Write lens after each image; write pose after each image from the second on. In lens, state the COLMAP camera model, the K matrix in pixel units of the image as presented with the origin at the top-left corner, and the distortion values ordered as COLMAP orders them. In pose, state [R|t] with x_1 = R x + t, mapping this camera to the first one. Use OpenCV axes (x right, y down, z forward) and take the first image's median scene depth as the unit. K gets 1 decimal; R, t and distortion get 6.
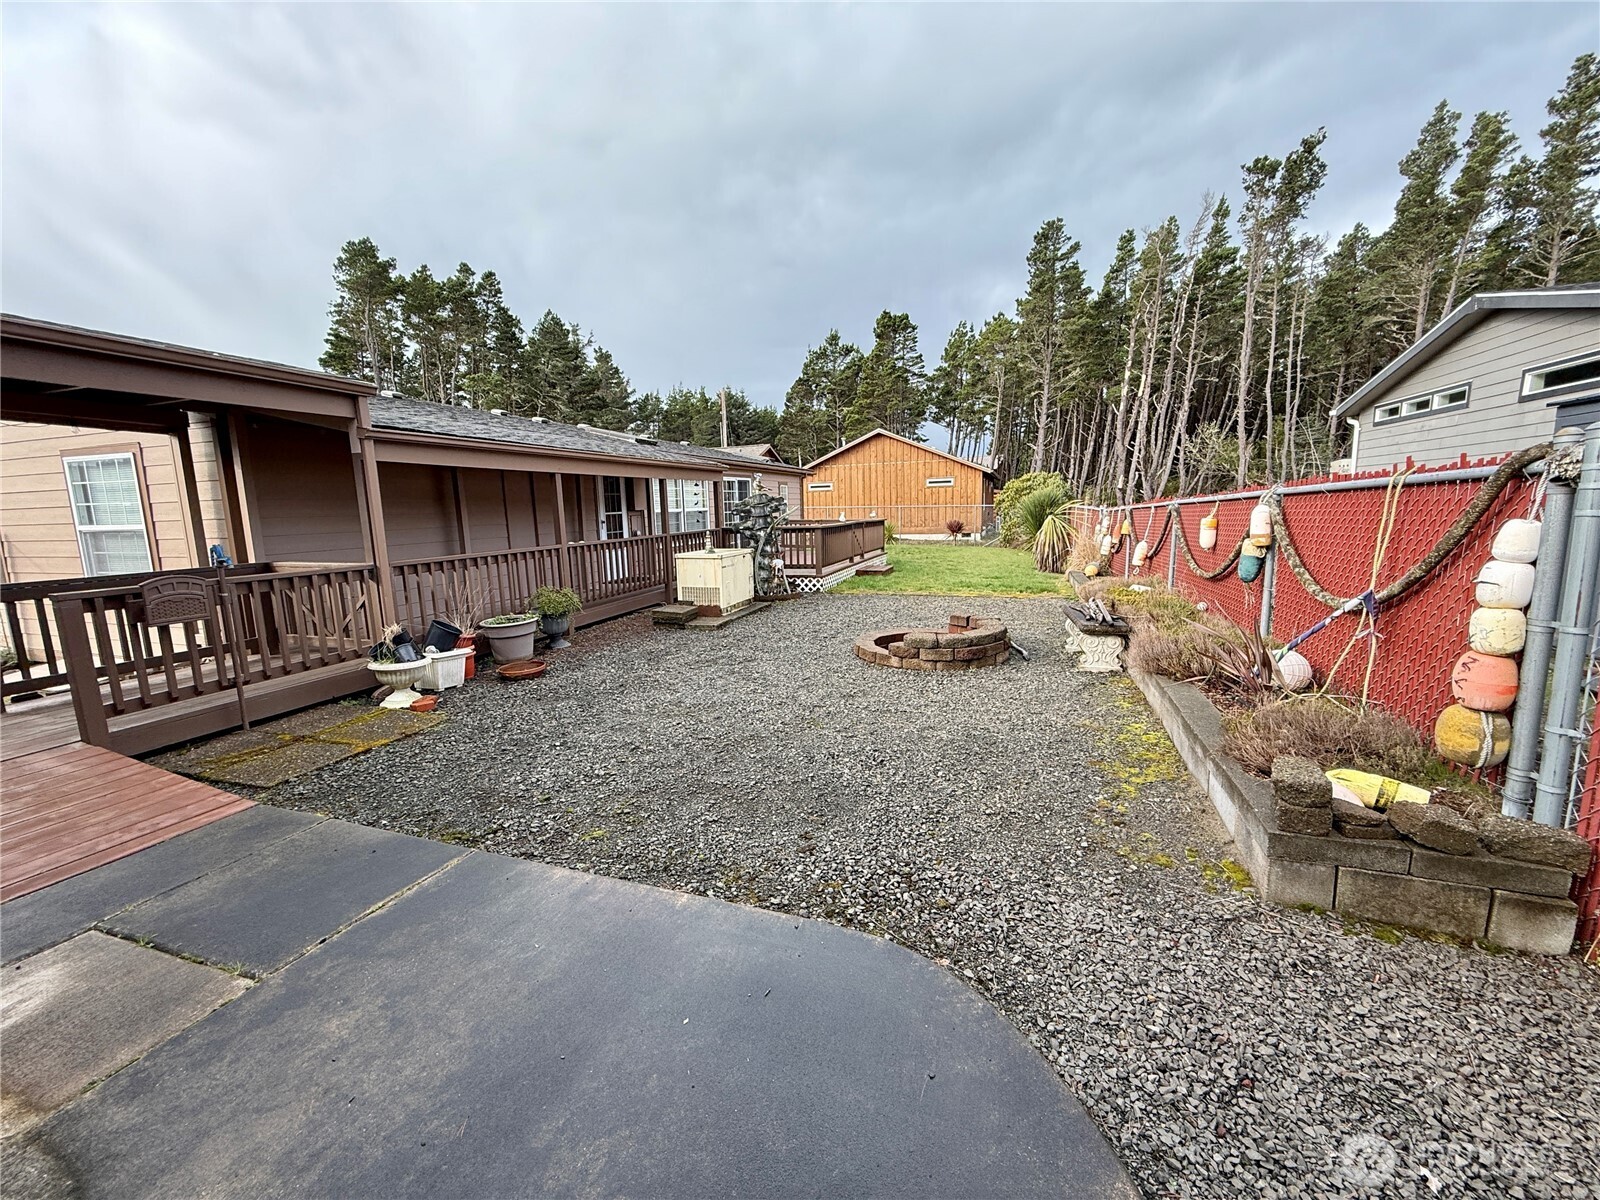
lens RADIAL K [[626.8, 0, 800.0], [0, 626.8, 600.0], [0, 0, 1]] dist [0.001617, 0.000101]
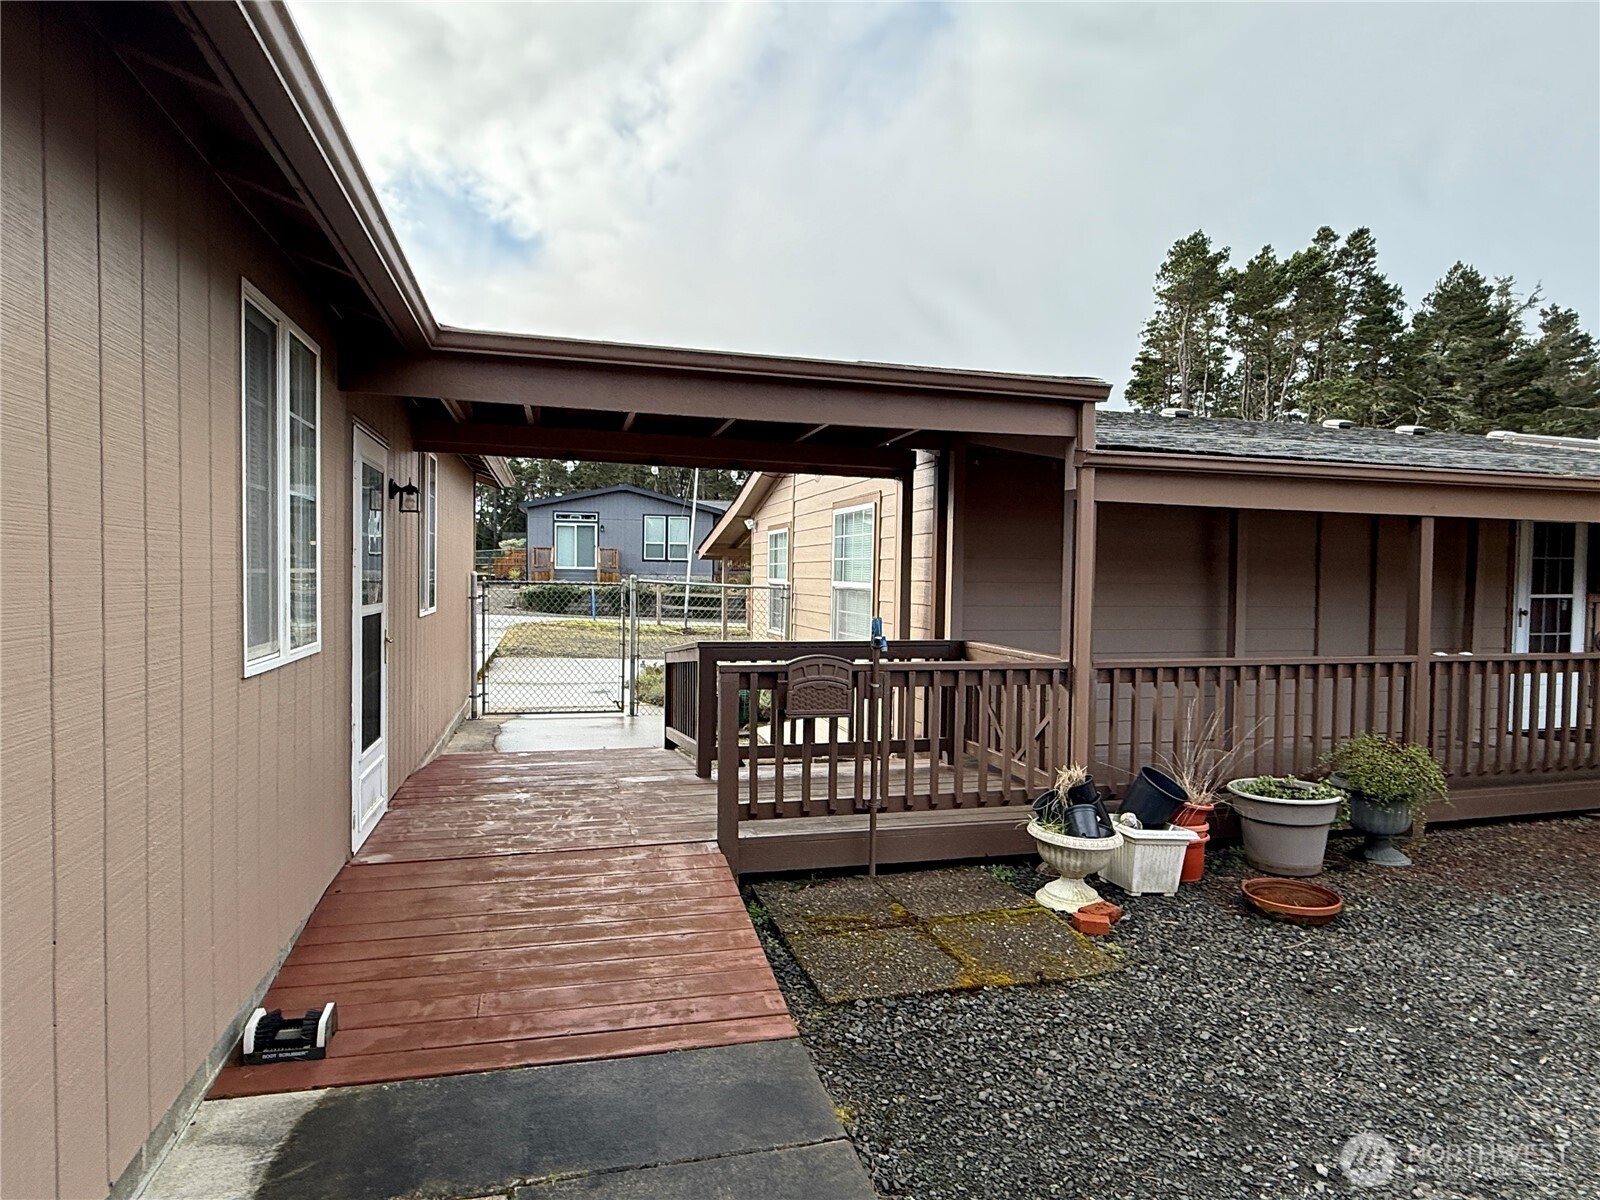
lens RADIAL K [[877.8, 0, 800.0], [0, 877.8, 600.0], [0, 0, 1]] dist [0.006127, -0.000656]
pose [[0.549500, 0.059579, -0.833367, -0.048719], [-0.154222, 0.987547, -0.031088, -0.025538], [0.821137, 0.145606, 0.551845, 0.144894]]
